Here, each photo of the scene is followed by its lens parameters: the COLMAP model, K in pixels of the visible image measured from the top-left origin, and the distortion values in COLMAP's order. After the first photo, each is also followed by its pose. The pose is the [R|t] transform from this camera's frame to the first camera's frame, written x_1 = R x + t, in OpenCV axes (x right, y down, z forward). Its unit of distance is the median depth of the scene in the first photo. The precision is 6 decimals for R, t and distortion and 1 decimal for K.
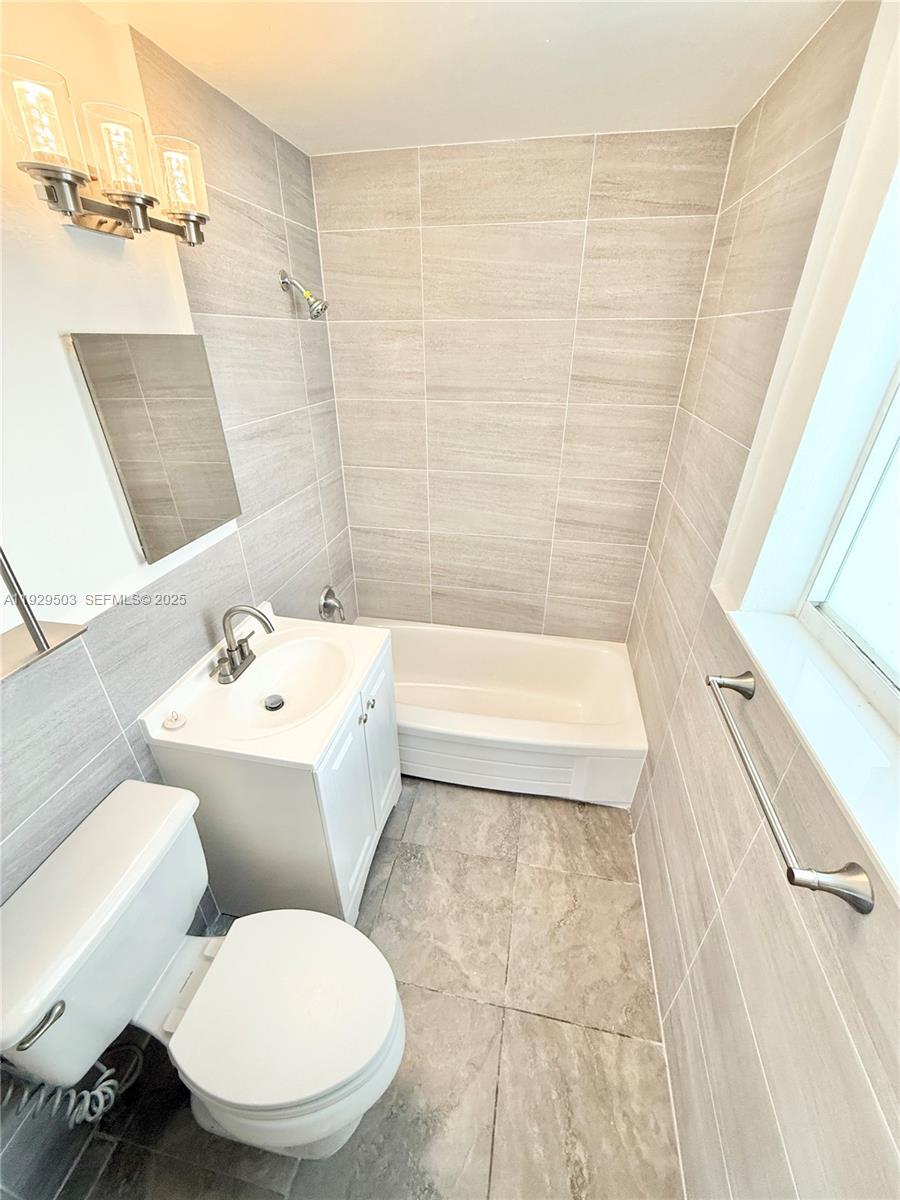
lens RADIAL K [[480.7, 0, 451.2], [0, 480.7, 598.5], [0, 0, 1]] dist [-0.000650, 0.000122]
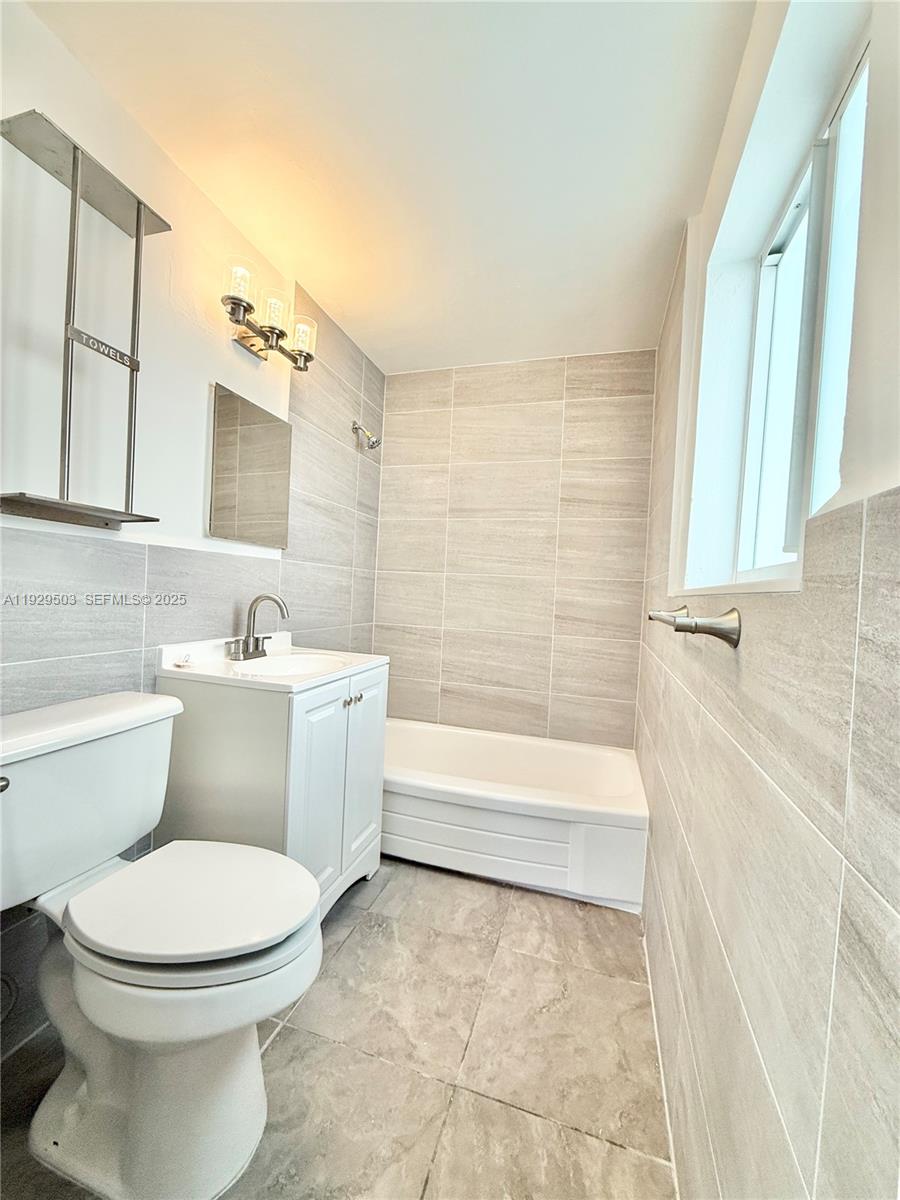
lens RADIAL K [[480.7, 0, 450.4], [0, 480.7, 598.2], [0, 0, 1]] dist [-0.000650, 0.000122]
pose [[0.993184, 0.050004, -0.105285, 0.119965], [-0.093688, 0.879860, -0.465907, 0.441073], [0.069339, 0.472596, 0.878547, -0.021559]]
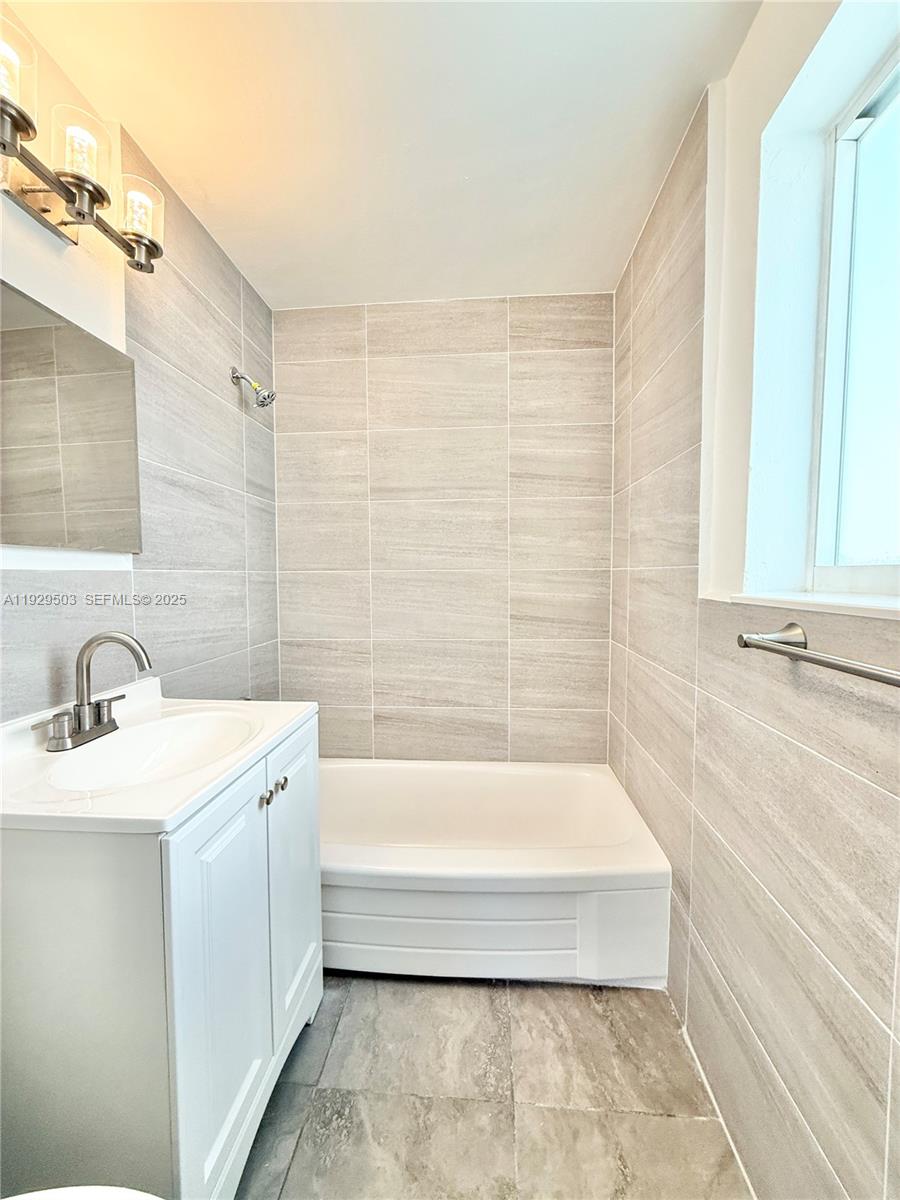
lens RADIAL K [[480.7, 0, 451.5], [0, 480.7, 597.4], [0, 0, 1]] dist [-0.000650, 0.000122]
pose [[0.993064, -0.010733, 0.117082, -0.002858], [0.061123, 0.897803, -0.436136, 0.258371], [-0.100435, 0.440267, 0.892232, 0.216776]]
